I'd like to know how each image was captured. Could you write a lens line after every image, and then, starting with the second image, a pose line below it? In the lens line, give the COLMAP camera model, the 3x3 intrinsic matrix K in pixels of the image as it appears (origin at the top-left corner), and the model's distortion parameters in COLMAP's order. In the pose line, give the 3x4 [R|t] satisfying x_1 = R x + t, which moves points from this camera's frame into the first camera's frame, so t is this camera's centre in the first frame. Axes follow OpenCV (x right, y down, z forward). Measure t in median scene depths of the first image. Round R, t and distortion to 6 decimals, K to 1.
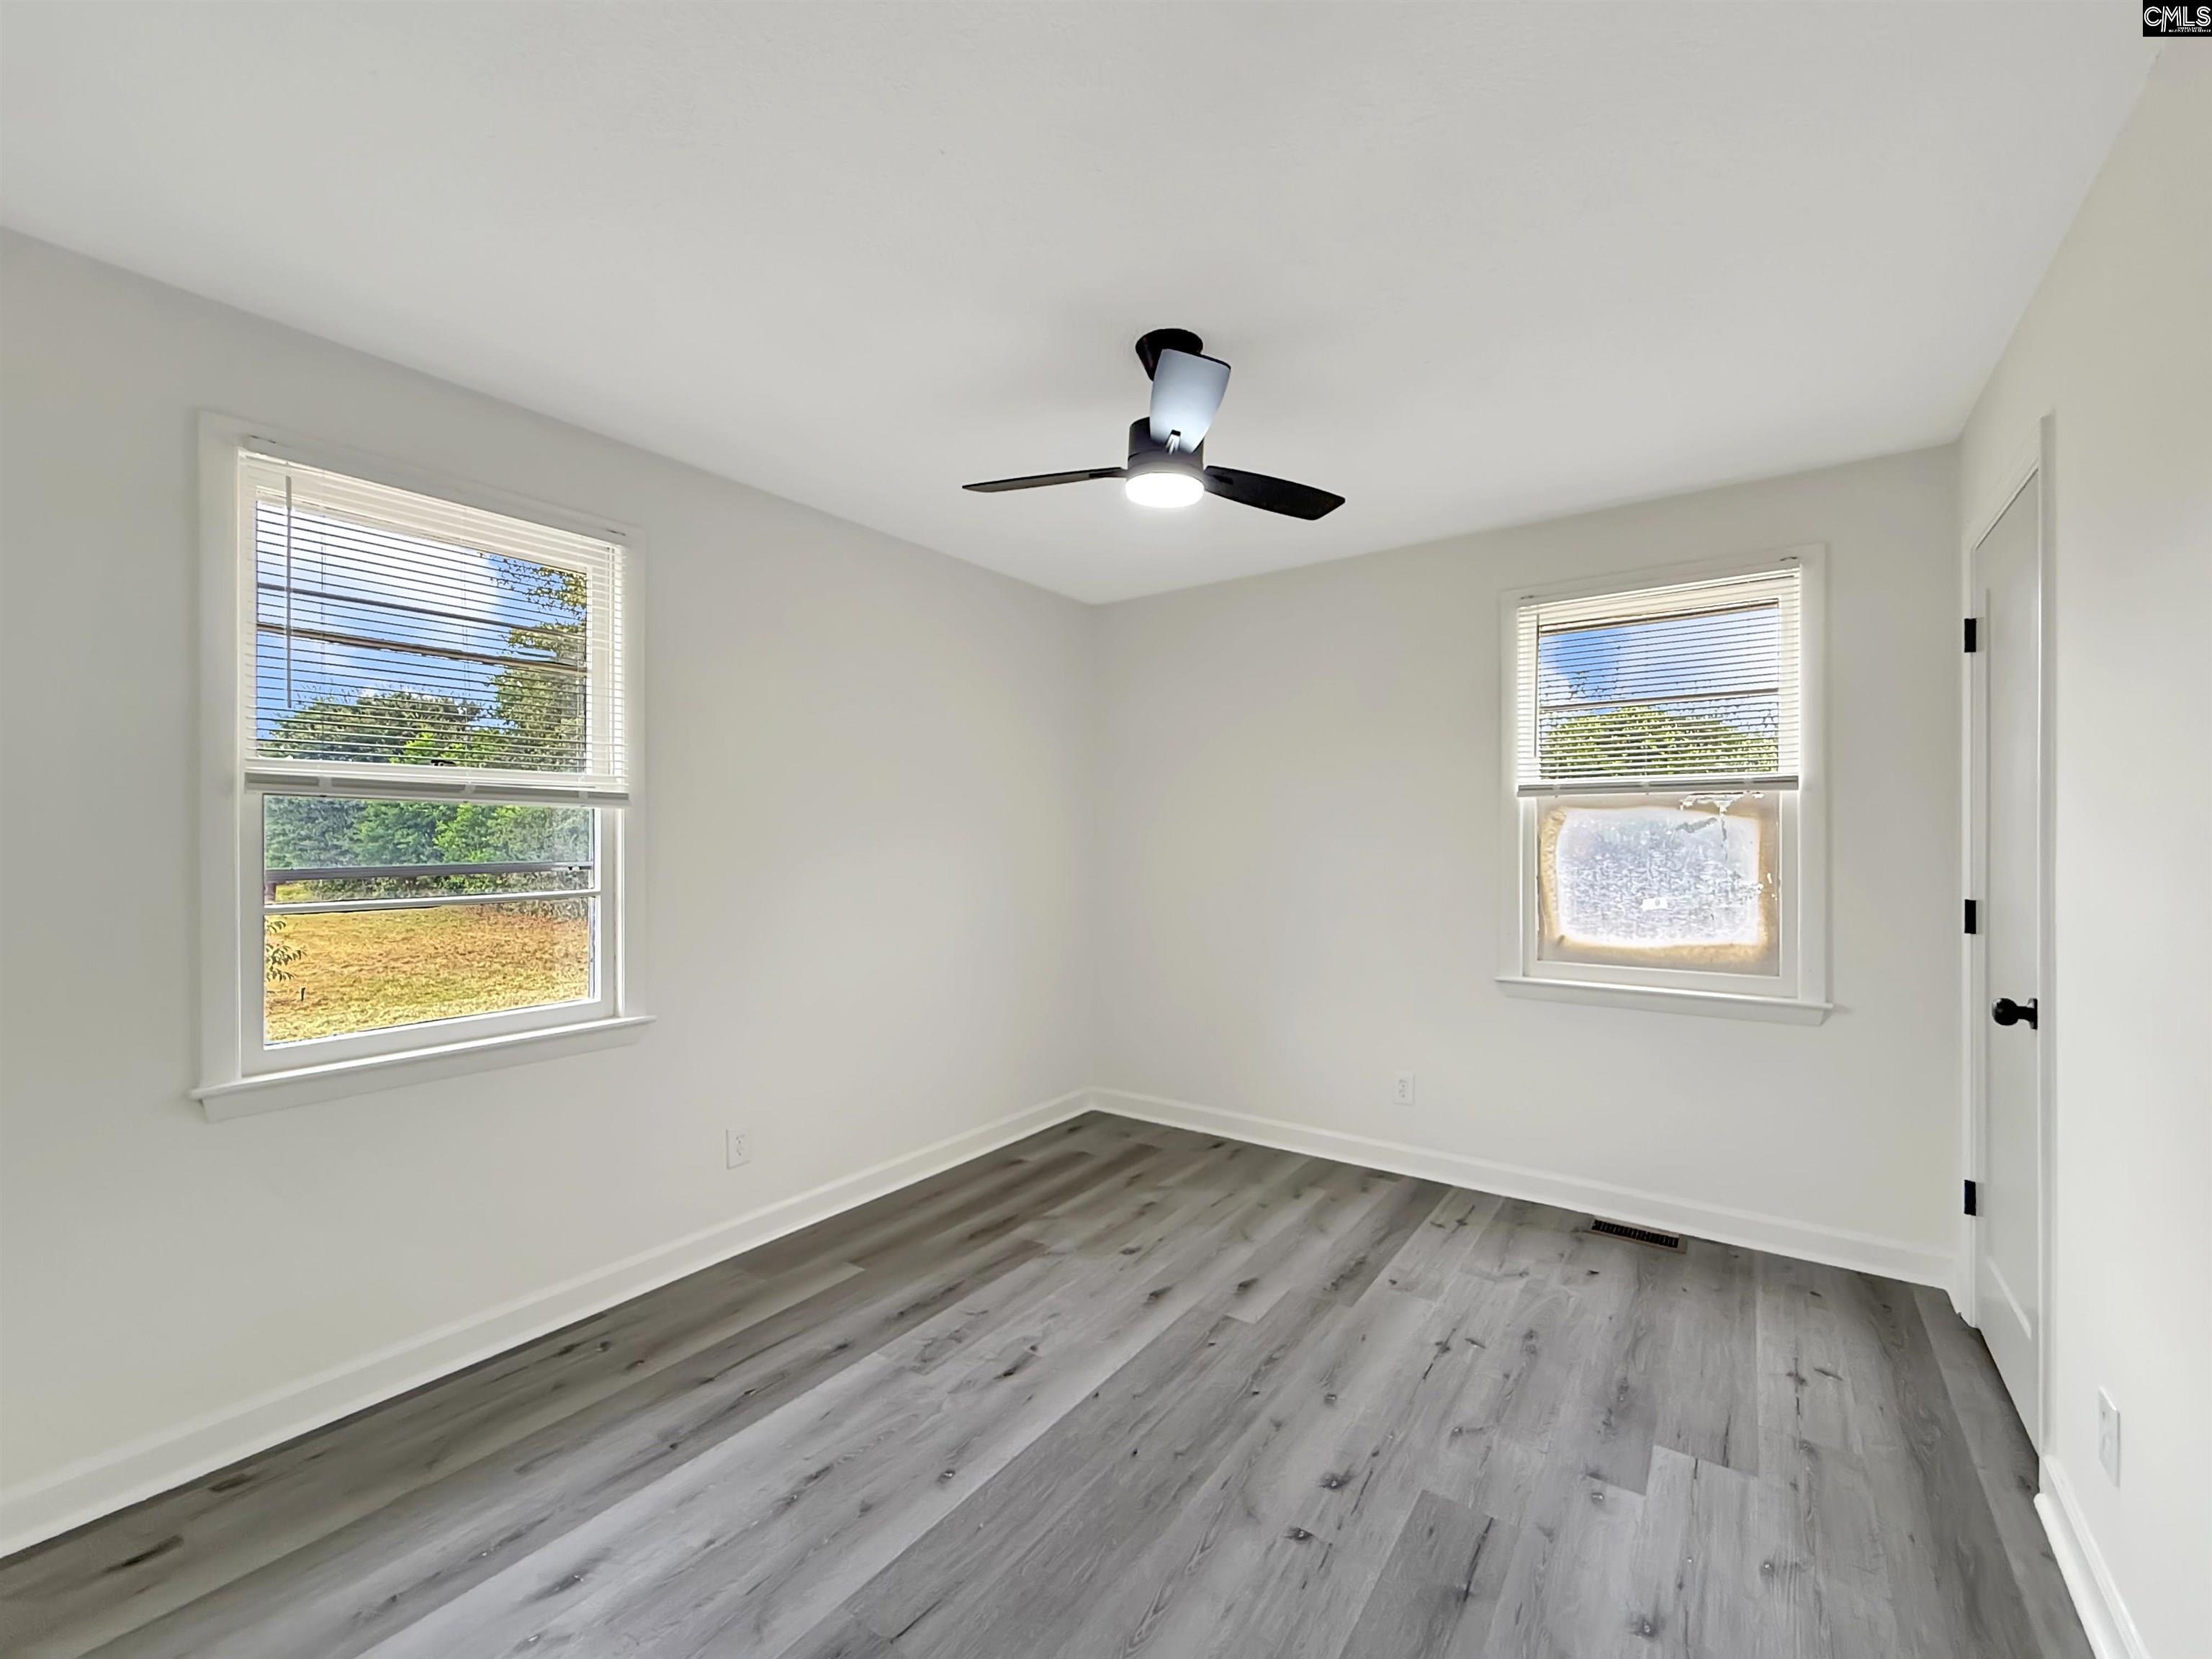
lens RADIAL K [[900.2, 0, 1098.1], [0, 900.2, 830.4], [0, 0, 1]] dist [0.000752, 0.000045]
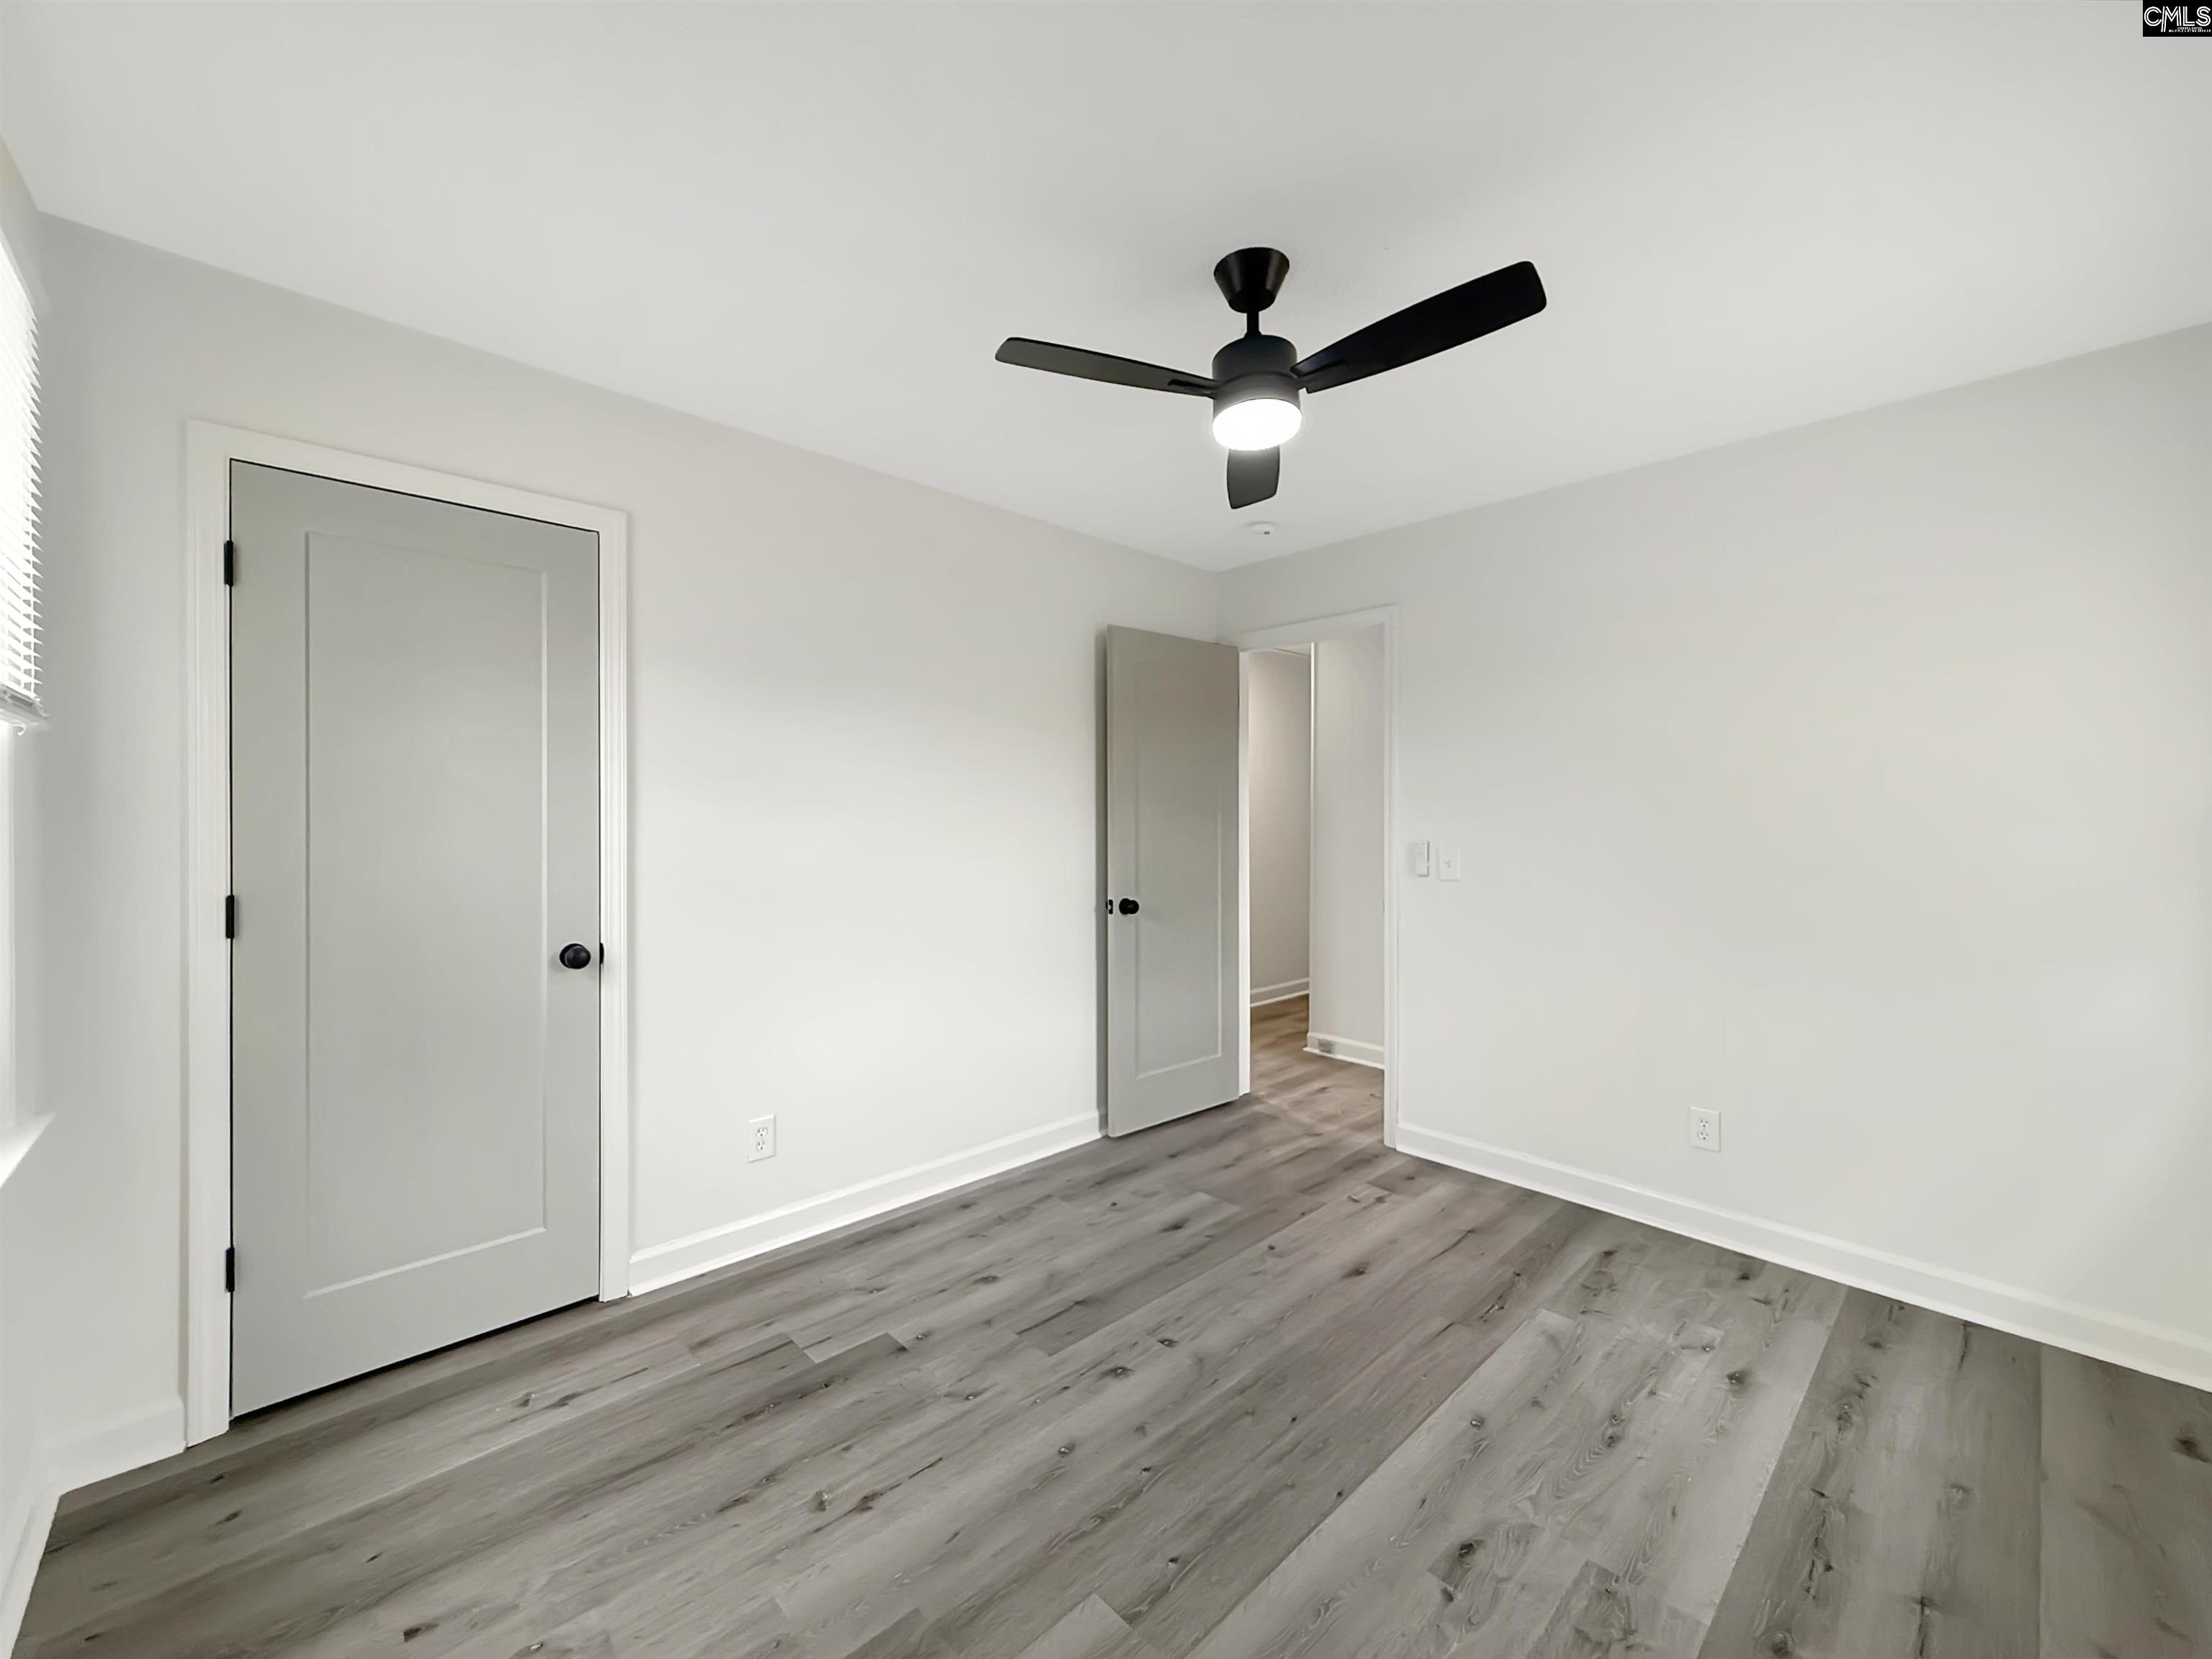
lens RADIAL K [[900.2, 0, 1098.1], [0, 900.2, 830.4], [0, 0, 1]] dist [0.000752, 0.000045]
pose [[-0.982095, 0.002282, 0.188372, 0.060939], [0.004350, 0.999935, 0.010562, 0.010862], [-0.188336, 0.011193, -0.982041, 1.914316]]
